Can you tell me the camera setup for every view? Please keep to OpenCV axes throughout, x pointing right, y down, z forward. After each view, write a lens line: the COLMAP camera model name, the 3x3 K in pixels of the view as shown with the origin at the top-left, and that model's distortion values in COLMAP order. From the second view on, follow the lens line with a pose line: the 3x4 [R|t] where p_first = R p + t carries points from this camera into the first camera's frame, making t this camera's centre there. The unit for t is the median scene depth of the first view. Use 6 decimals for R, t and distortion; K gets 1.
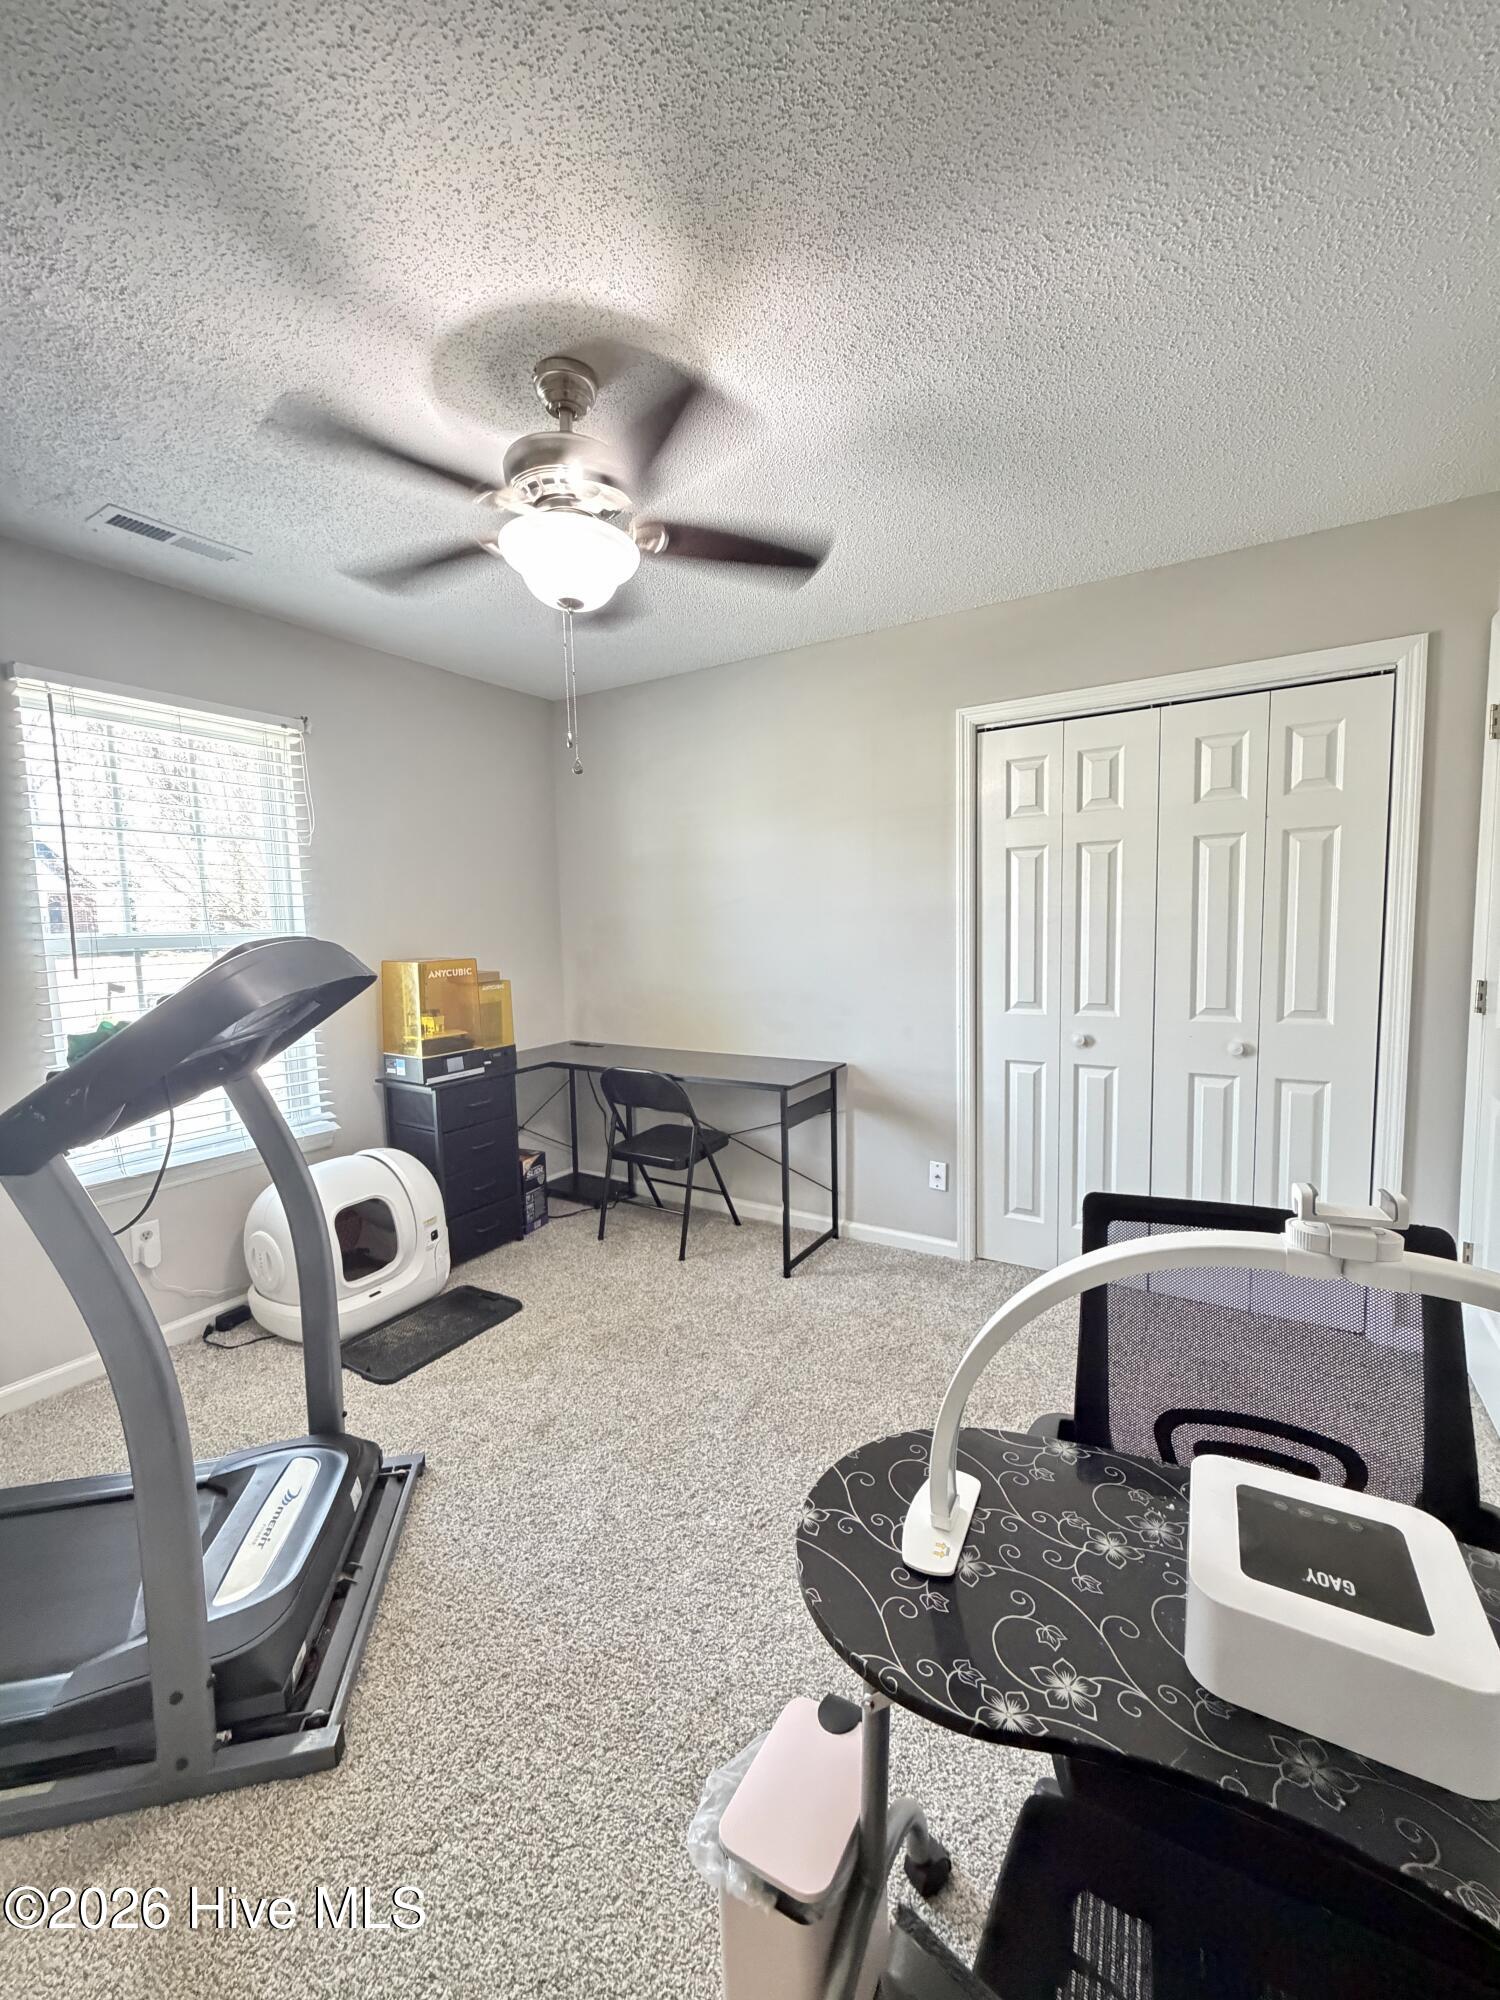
lens RADIAL K [[800.1, 0, 753.1], [0, 800.1, 994.8], [0, 0, 1]] dist [0.001069, 0.000110]
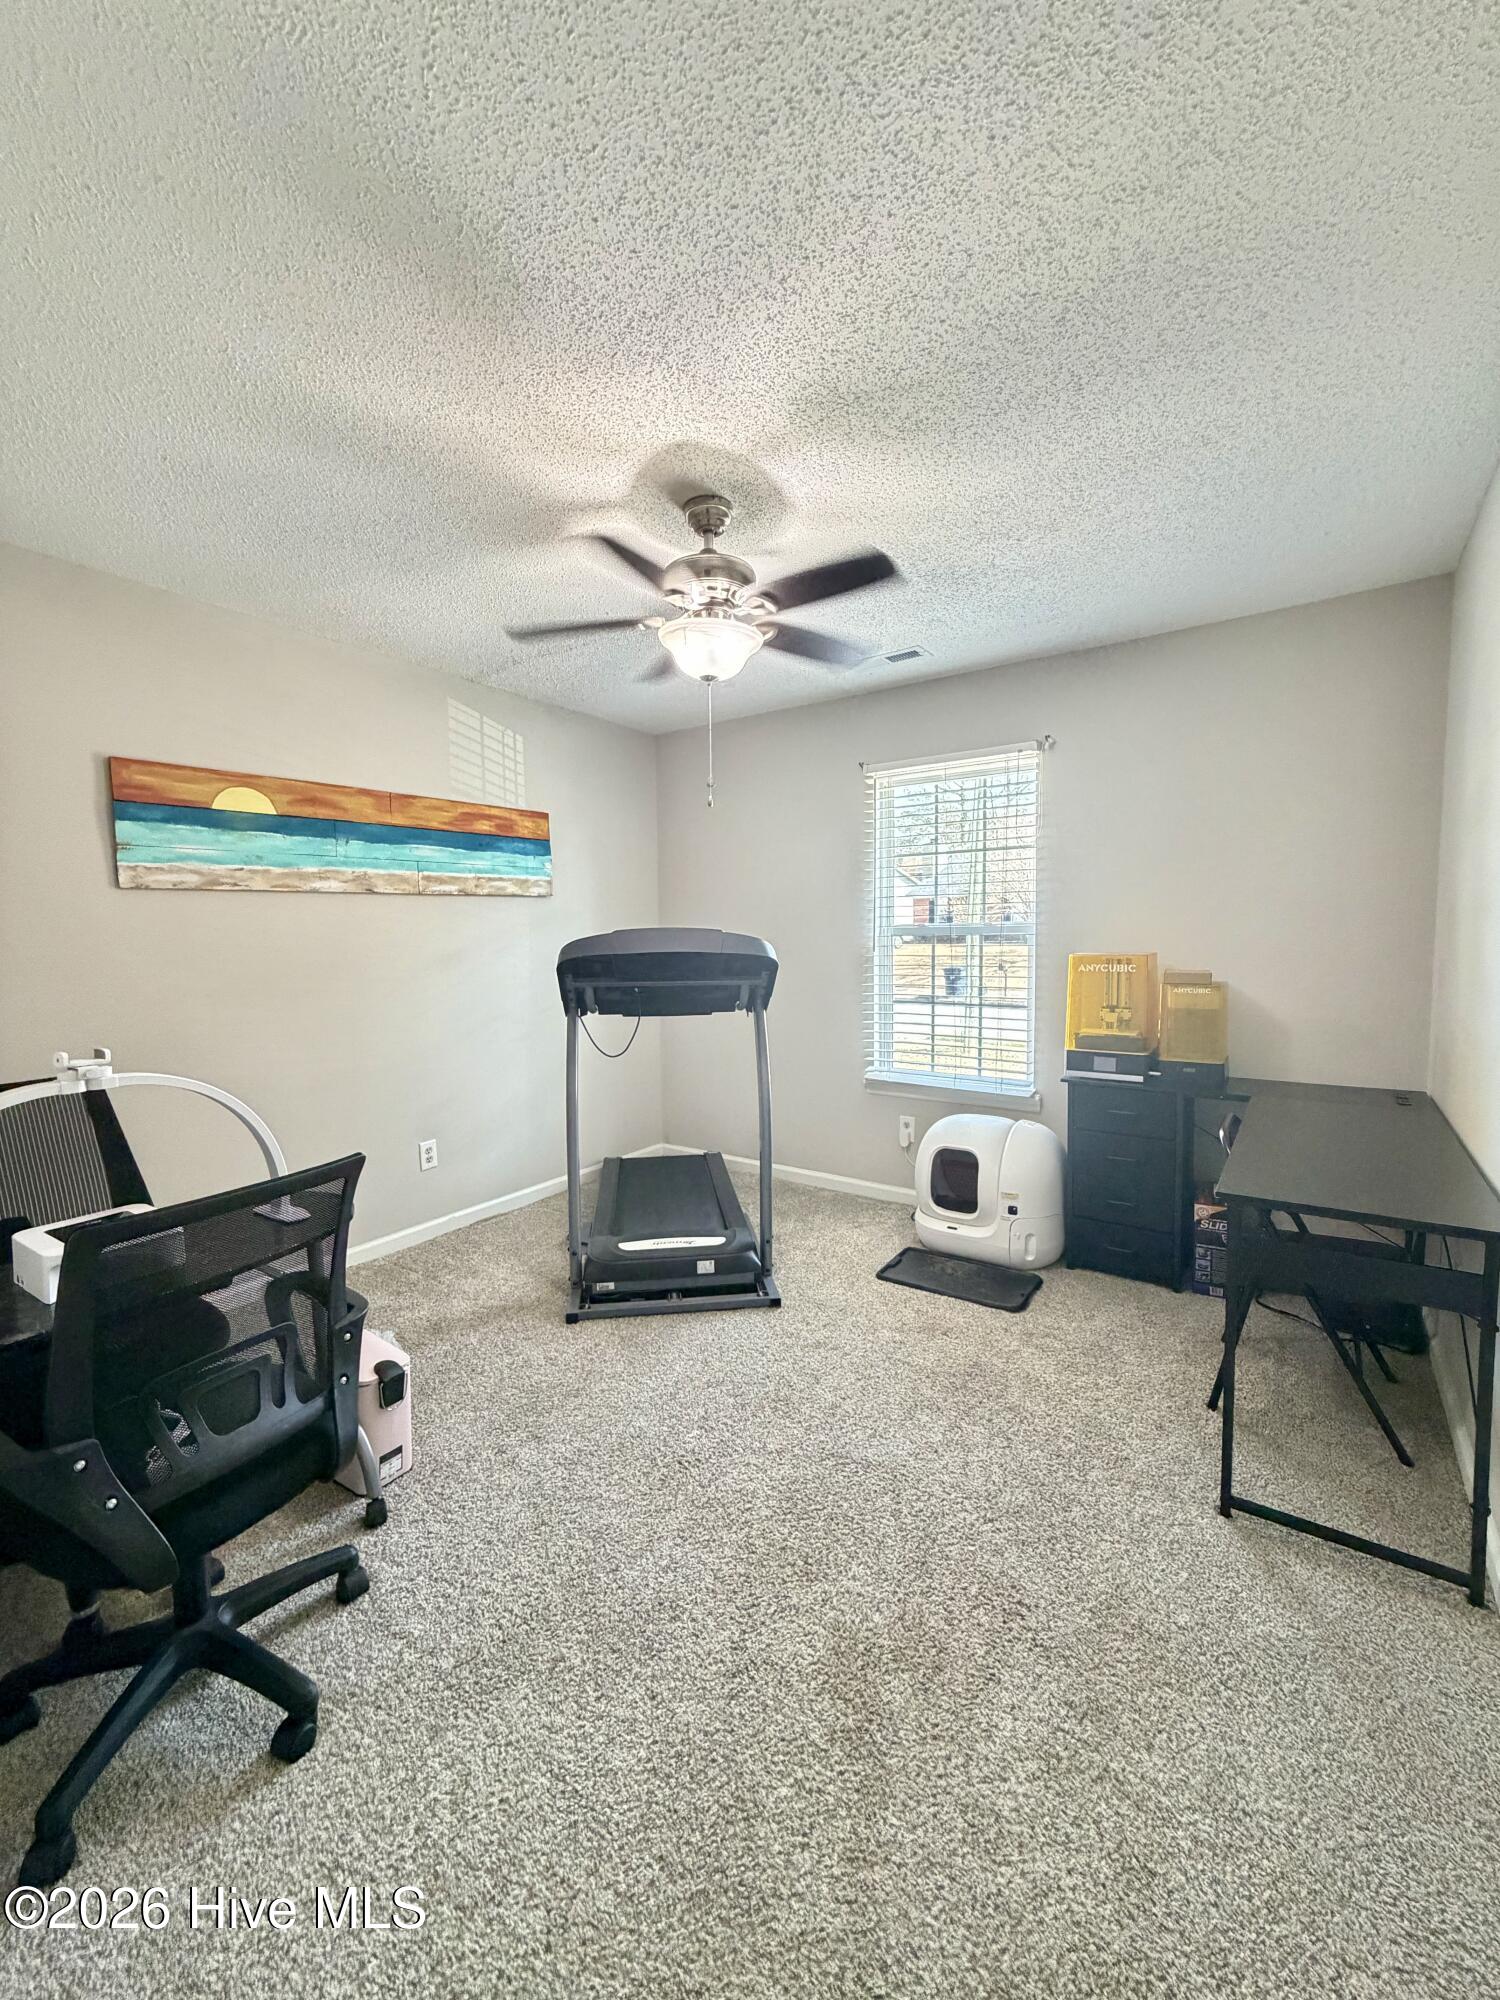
lens RADIAL K [[800.1, 0, 754.9], [0, 800.1, 993.3], [0, 0, 1]] dist [0.001069, 0.000110]
pose [[-0.059154, 0.093565, -0.993854, 0.654014], [-0.081440, 0.991827, 0.098222, -0.063030], [0.994921, 0.086750, -0.051051, 0.688270]]
